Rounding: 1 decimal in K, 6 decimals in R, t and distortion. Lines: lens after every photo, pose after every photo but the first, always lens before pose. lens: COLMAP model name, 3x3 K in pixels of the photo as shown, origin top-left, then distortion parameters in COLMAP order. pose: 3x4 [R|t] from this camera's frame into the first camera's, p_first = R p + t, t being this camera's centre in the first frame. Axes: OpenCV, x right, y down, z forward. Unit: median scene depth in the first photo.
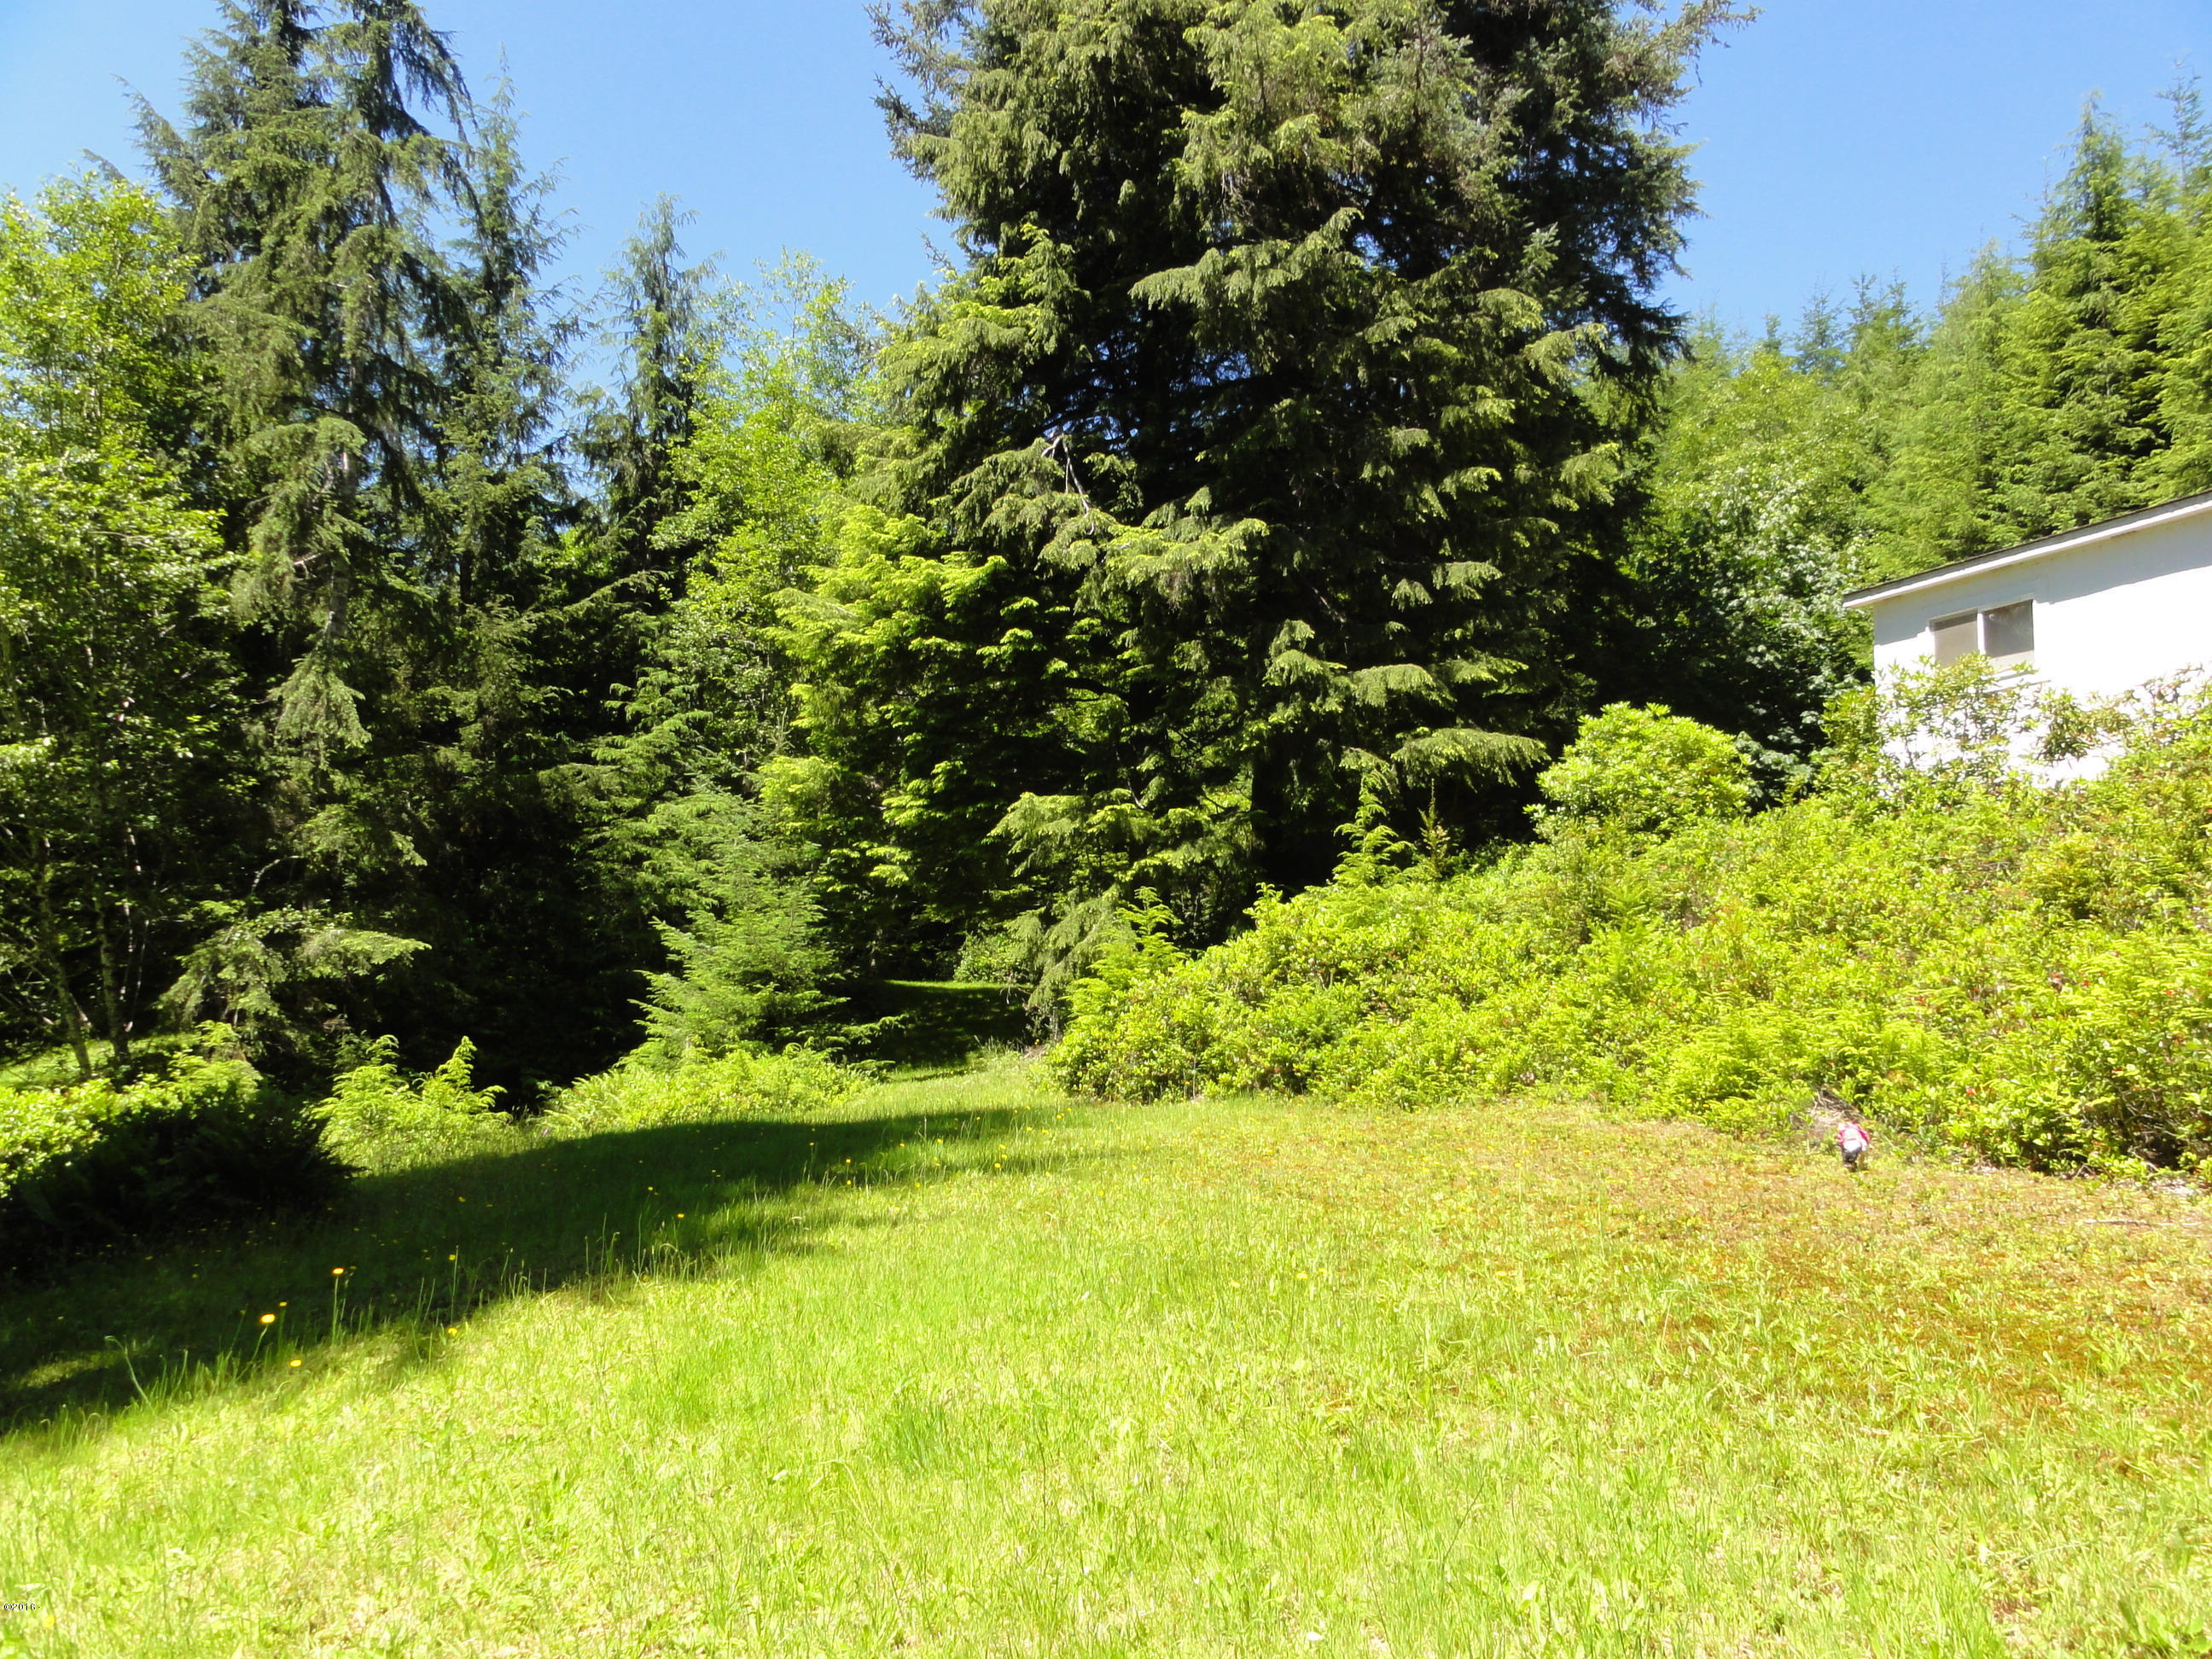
lens RADIAL K [[1562.3, 0, 1113.0], [0, 1562.3, 829.1], [0, 0, 1]] dist [0.000019, -0.001907]
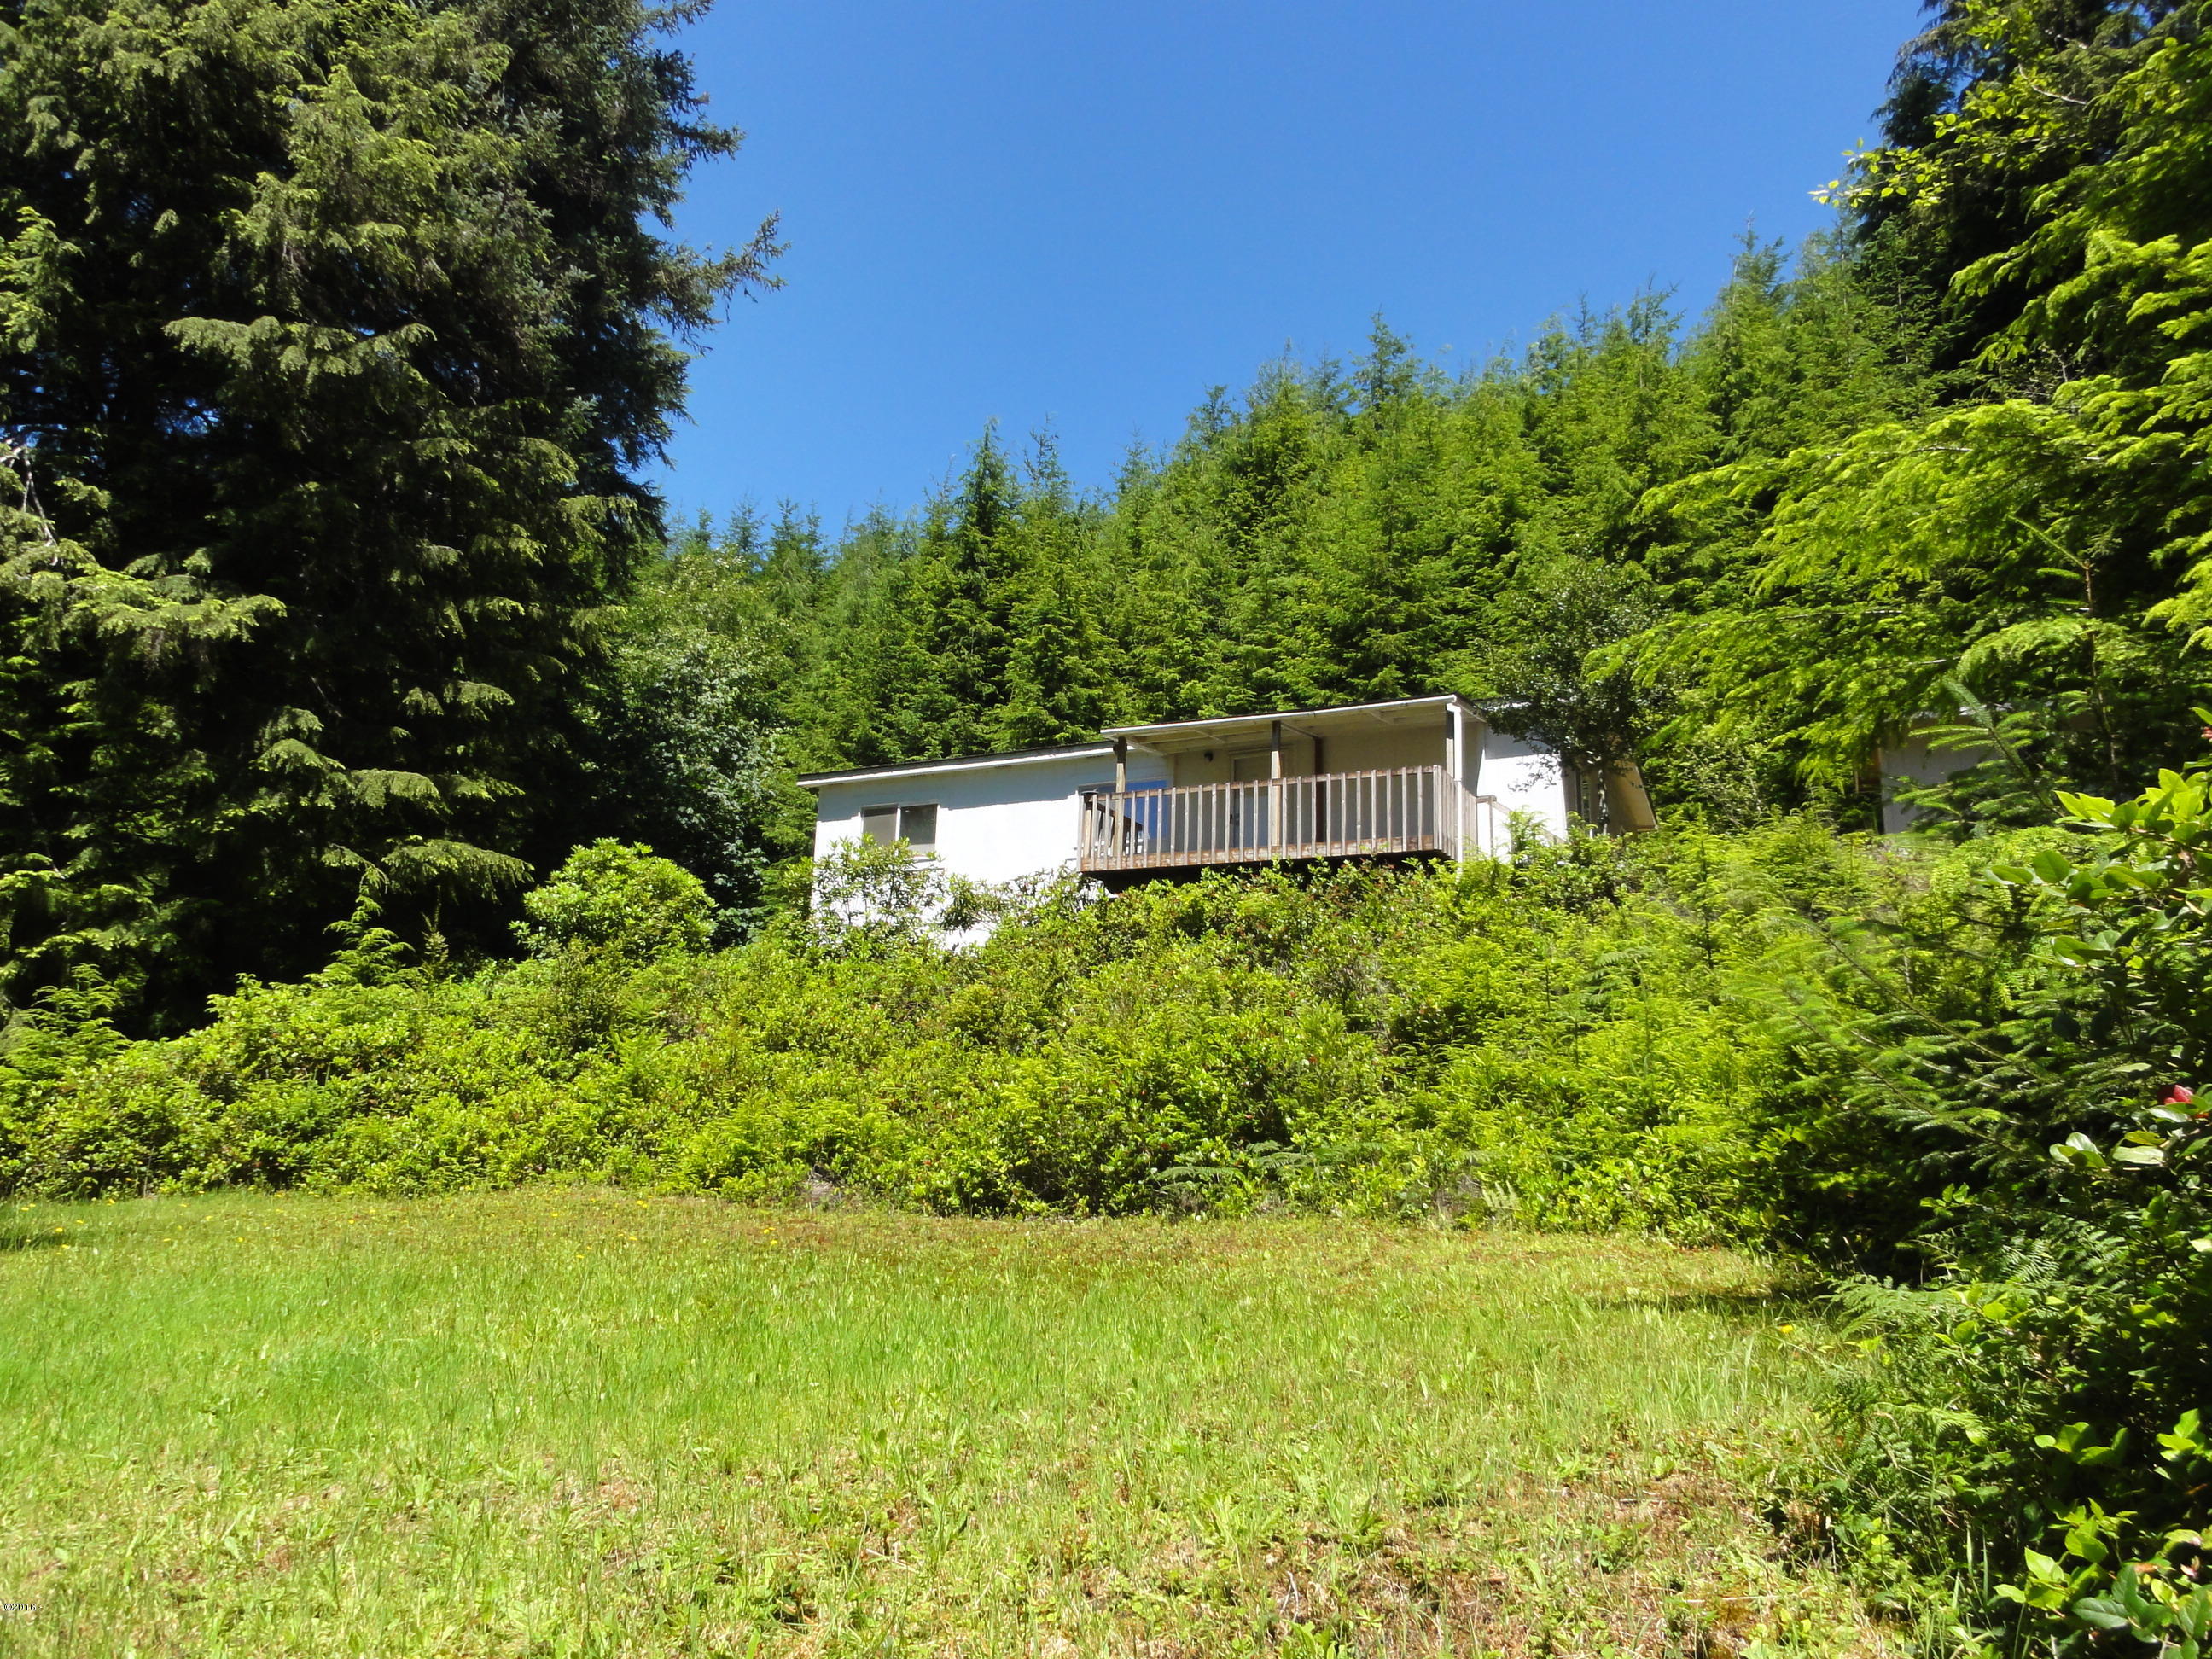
lens RADIAL K [[1562.3, 0, 1099.9], [0, 1562.3, 828.7], [0, 0, 1]] dist [0.000019, -0.001907]
pose [[0.766124, 0.145916, 0.625909, -0.098608], [-0.086820, 0.988456, -0.124166, 0.018606], [-0.636801, 0.040785, 0.769949, -0.060033]]
